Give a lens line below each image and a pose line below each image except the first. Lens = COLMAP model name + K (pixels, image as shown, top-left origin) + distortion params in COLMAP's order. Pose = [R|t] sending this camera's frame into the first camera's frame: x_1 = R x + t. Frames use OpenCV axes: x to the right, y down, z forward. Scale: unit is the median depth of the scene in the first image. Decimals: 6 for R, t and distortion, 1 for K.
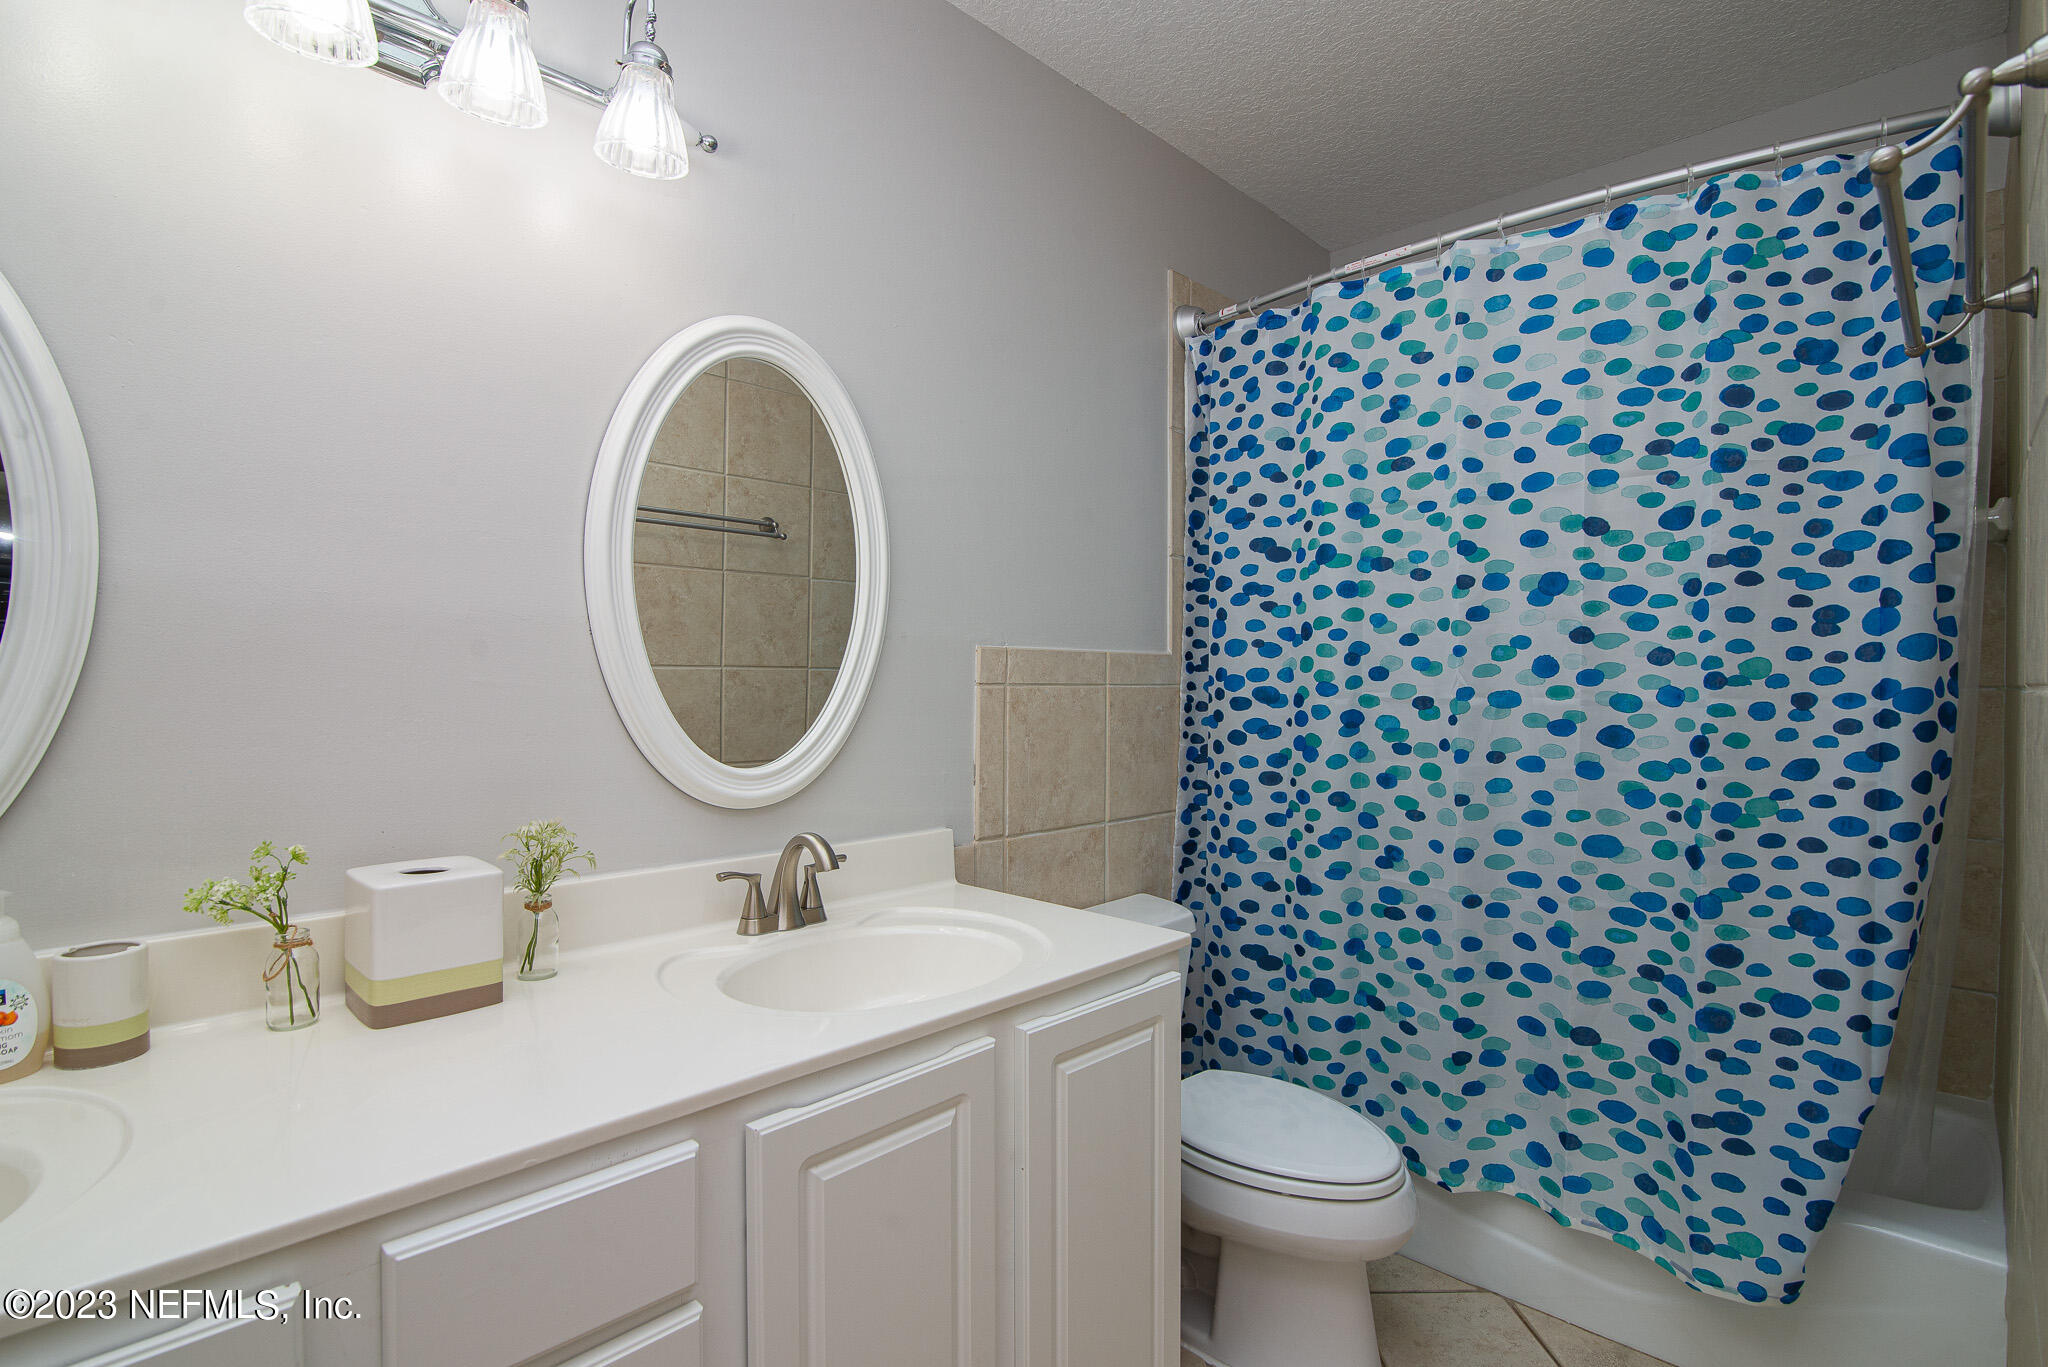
lens RADIAL K [[959.0, 0, 1023.9], [0, 959.0, 688.8], [0, 0, 1]] dist [-0.005705, -0.000617]
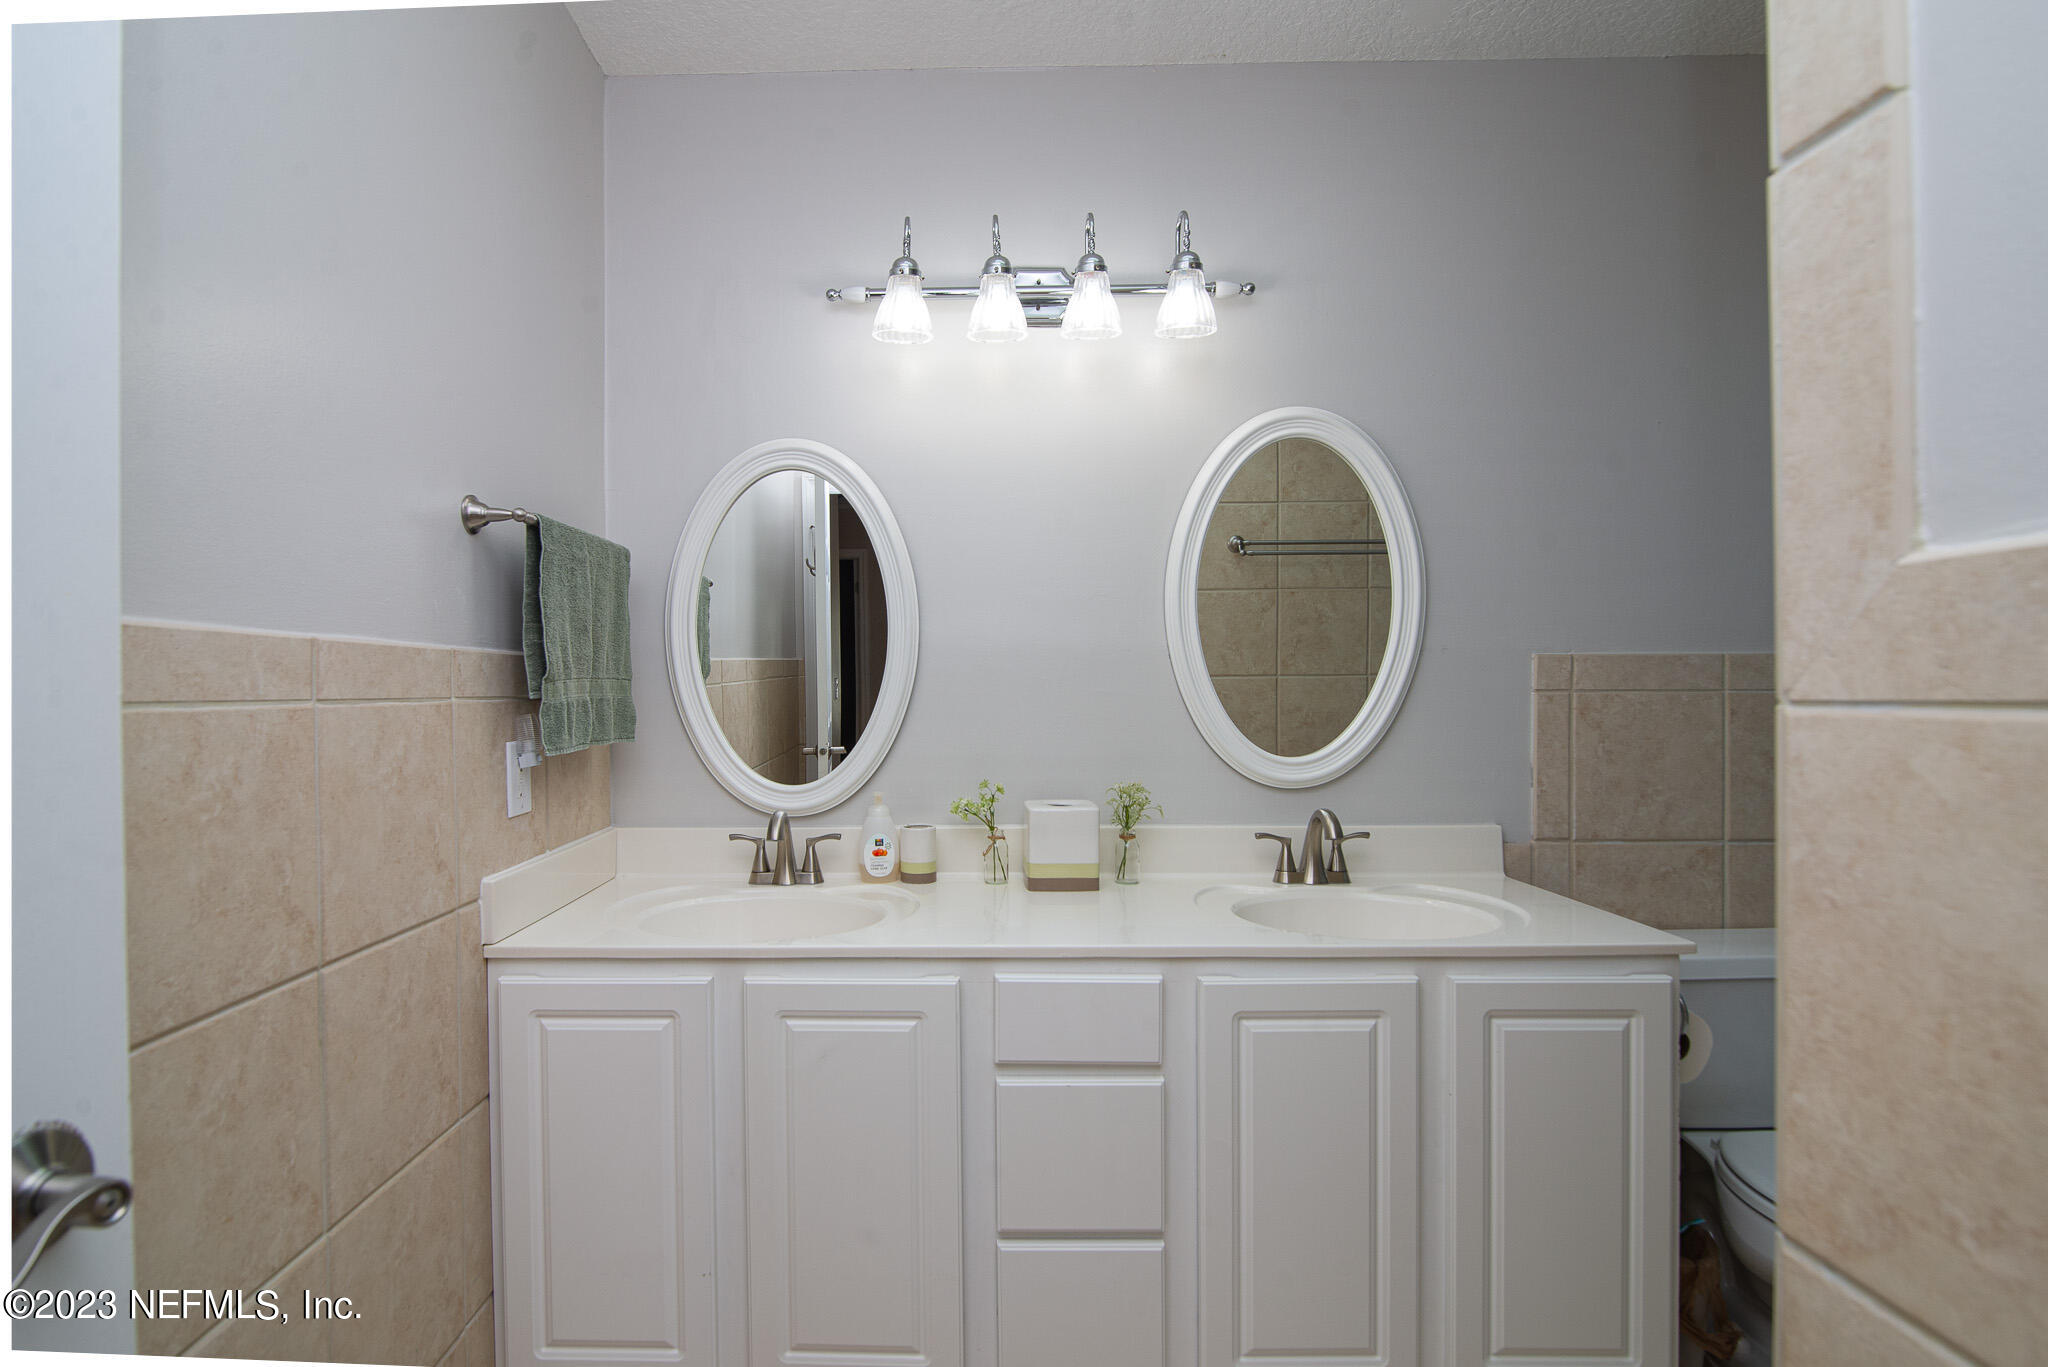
lens RADIAL K [[1013.9, 0, 1018.7], [0, 1013.9, 693.8], [0, 0, 1]] dist [0.001805, 0.000235]
pose [[0.724995, -0.003780, -0.688744, 0.401839], [0.001604, 0.999991, -0.003800, 0.003062], [0.688752, 0.001650, 0.724995, -0.245251]]
